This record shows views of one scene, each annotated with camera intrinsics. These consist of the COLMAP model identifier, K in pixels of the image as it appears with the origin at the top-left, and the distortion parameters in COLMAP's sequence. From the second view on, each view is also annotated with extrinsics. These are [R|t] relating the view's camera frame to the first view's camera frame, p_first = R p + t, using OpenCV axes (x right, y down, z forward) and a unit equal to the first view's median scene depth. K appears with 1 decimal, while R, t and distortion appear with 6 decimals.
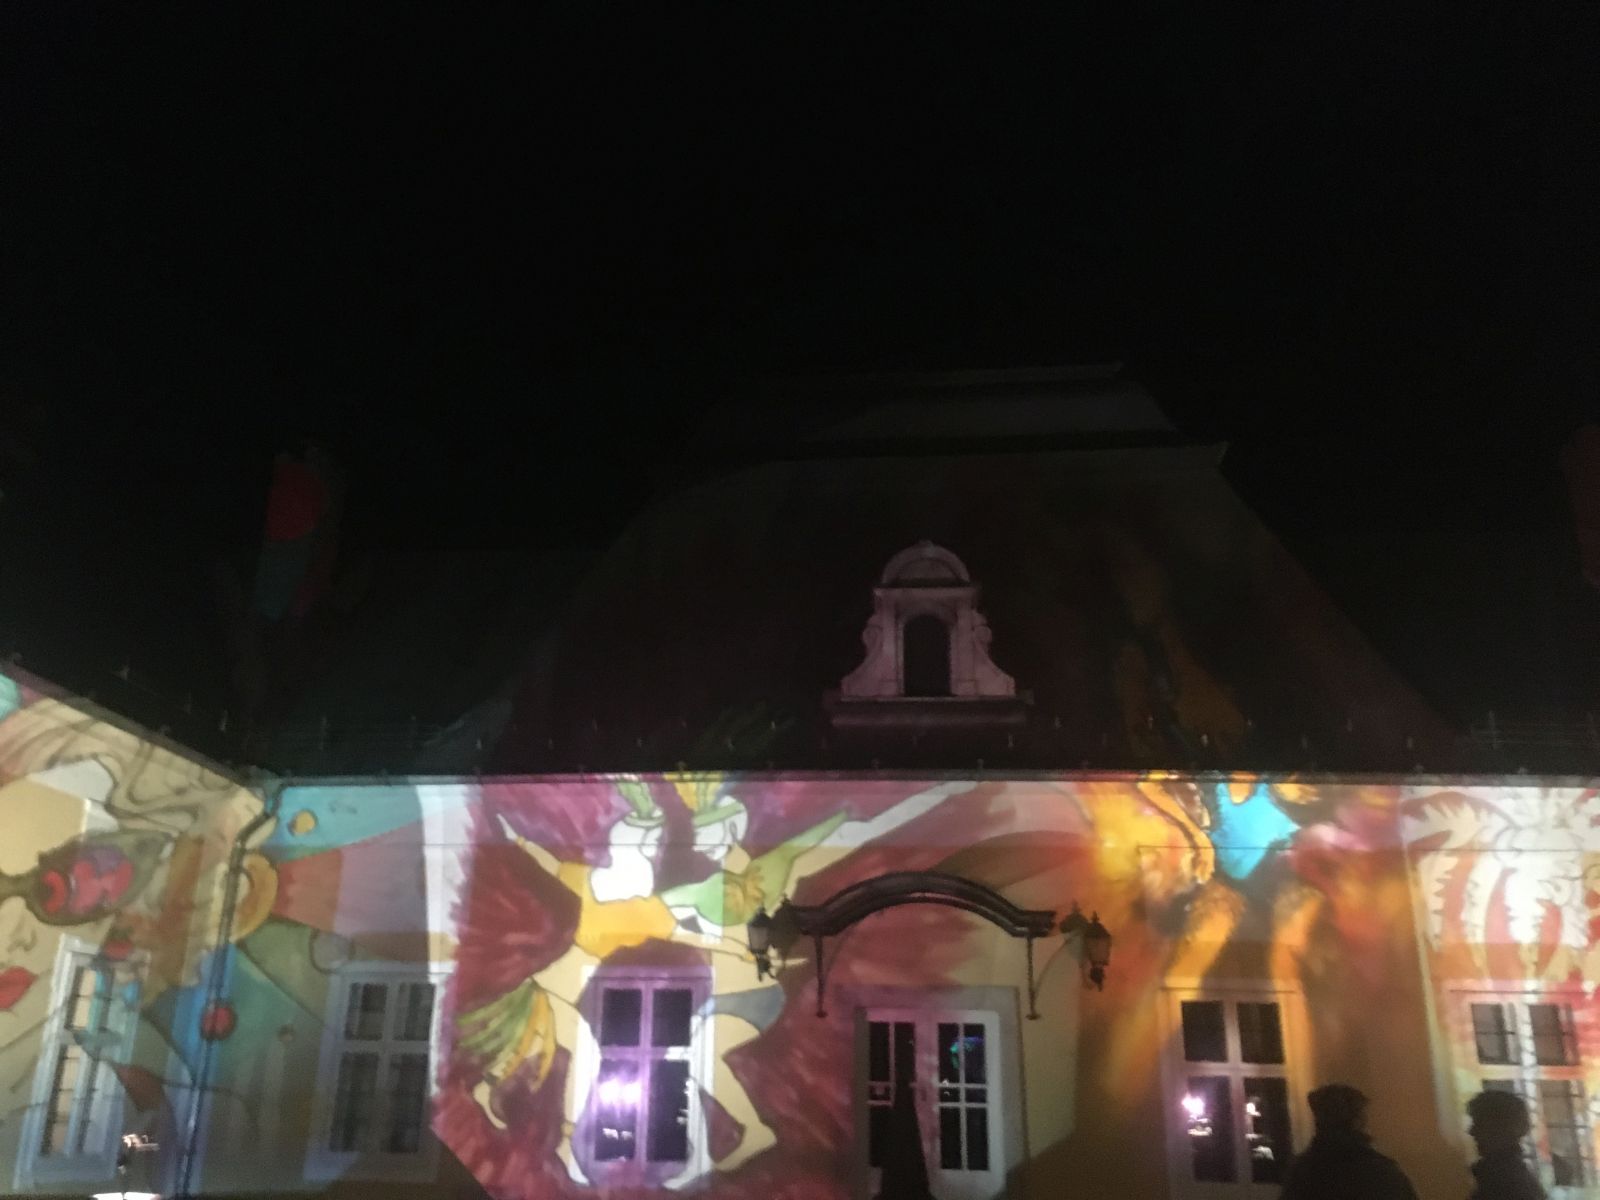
lens RADIAL K [[1356.3, 0, 792.1], [0, 1356.3, 597.9], [0, 0, 1]] dist [0.087126, -0.115354]
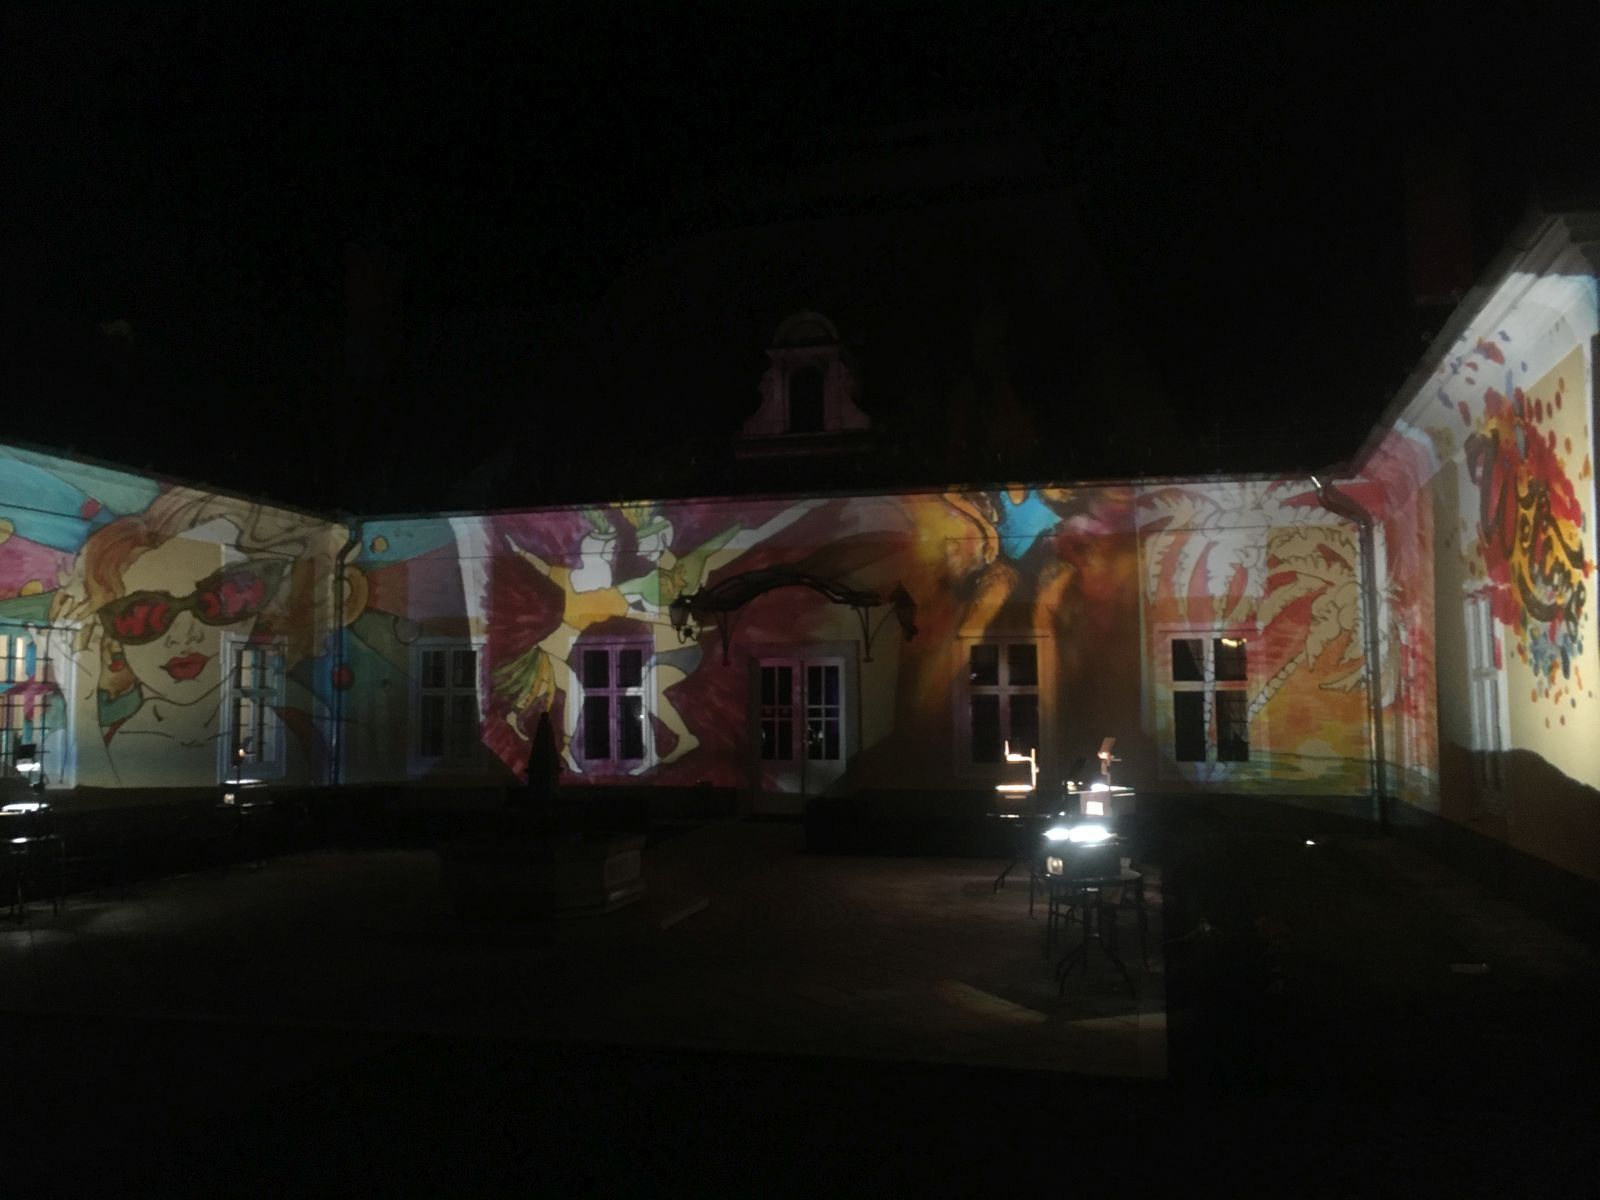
lens RADIAL K [[1343.8, 0, 793.2], [0, 1343.8, 597.1], [0, 0, 1]] dist [0.083538, -0.092476]
pose [[0.987135, -0.039522, -0.154927, 0.312608], [0.079110, 0.962778, 0.258458, -0.124476], [0.138945, -0.267390, 0.953518, -0.328497]]
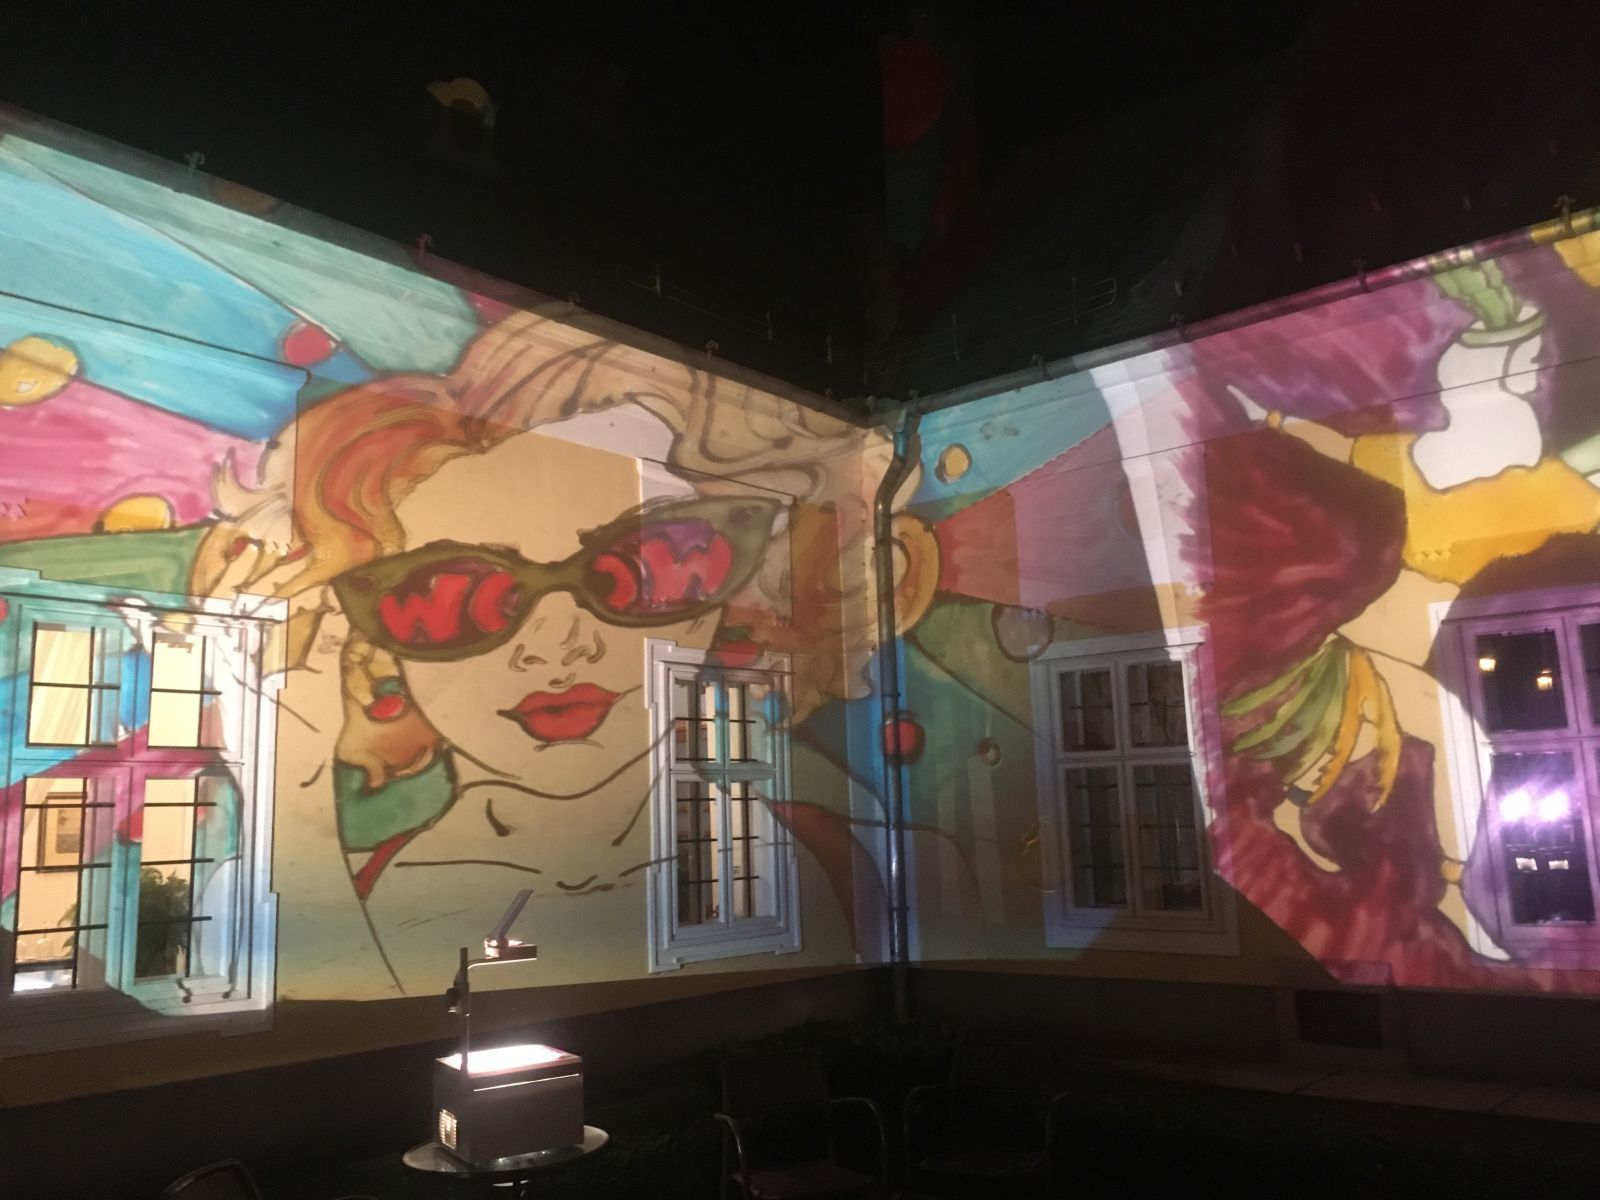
lens RADIAL K [[1356.3, 0, 792.1], [0, 1356.3, 597.9], [0, 0, 1]] dist [0.087126, -0.115354]
pose [[0.825644, -0.136988, -0.547308, -0.059545], [0.237557, 0.964300, 0.117010, 0.141771], [0.511740, -0.226625, 0.828712, 0.401543]]
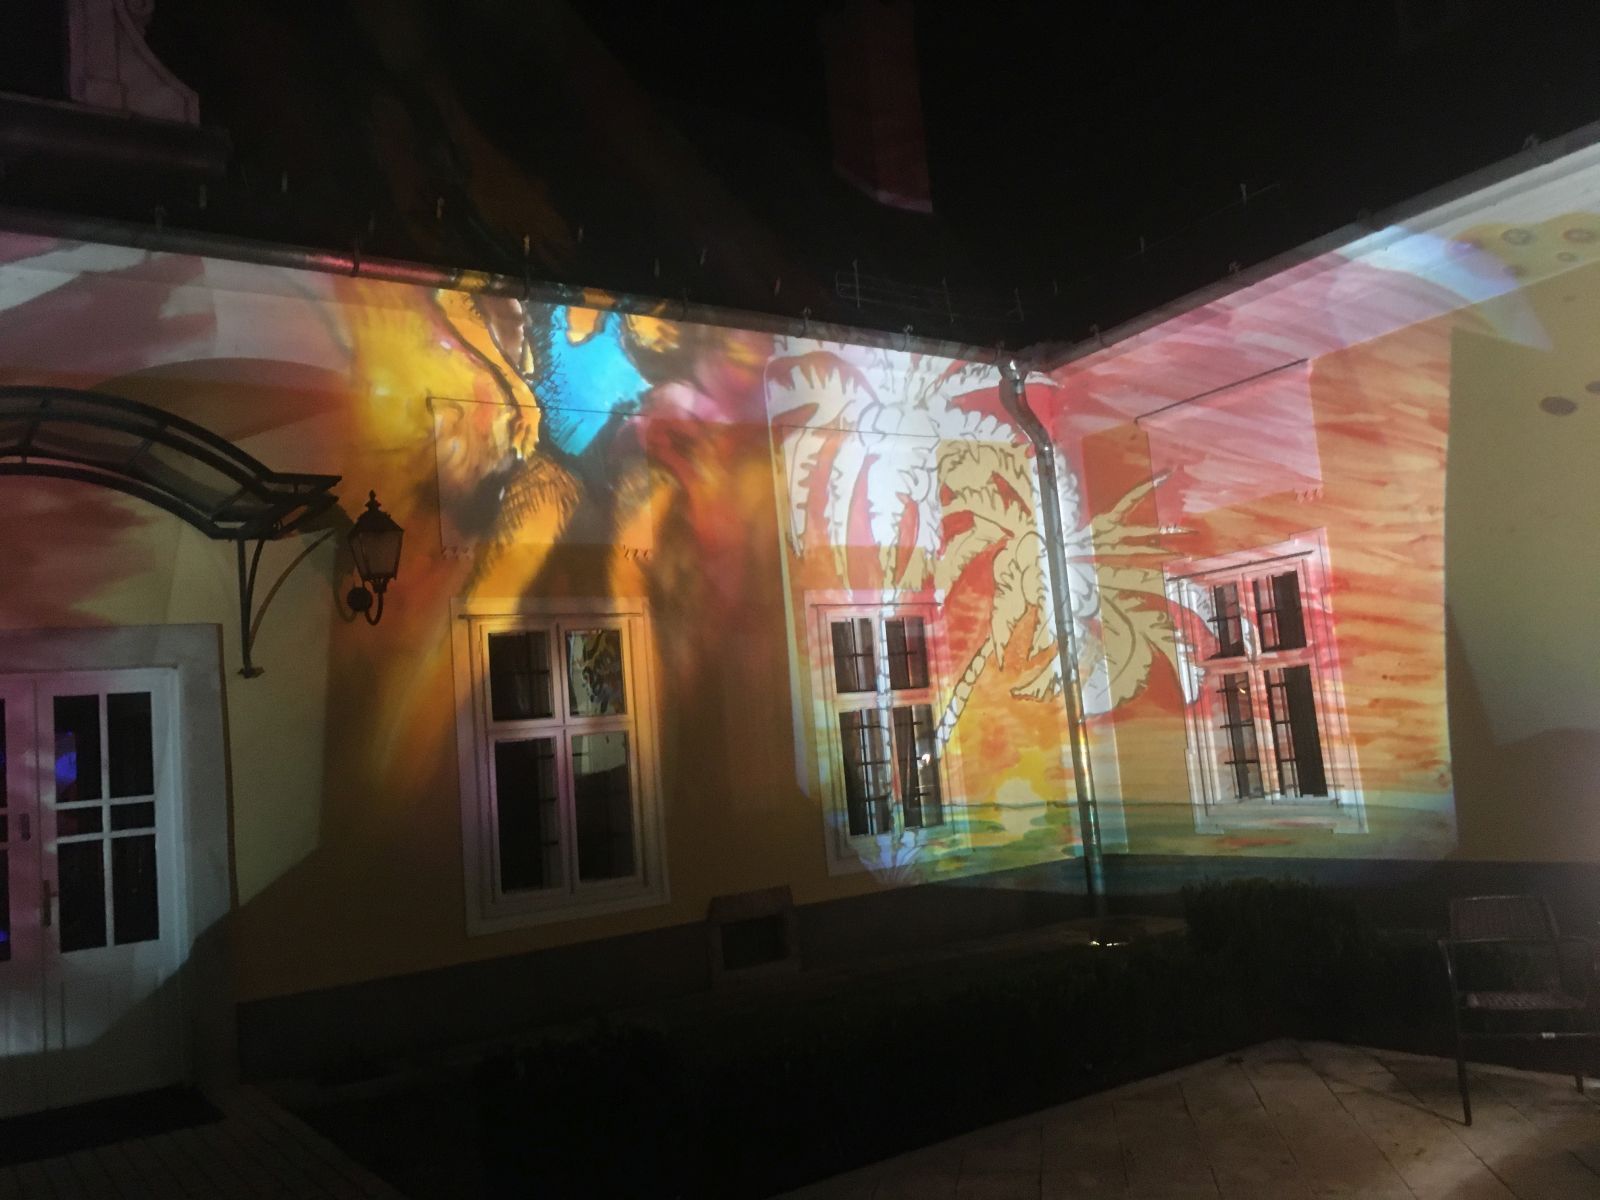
lens RADIAL K [[1356.3, 0, 792.1], [0, 1356.3, 597.9], [0, 0, 1]] dist [0.087126, -0.115354]
pose [[0.755403, -0.016876, 0.655043, -0.026773], [-0.121462, 0.978738, 0.165286, 0.150672], [-0.643905, -0.204420, 0.737291, 0.429493]]
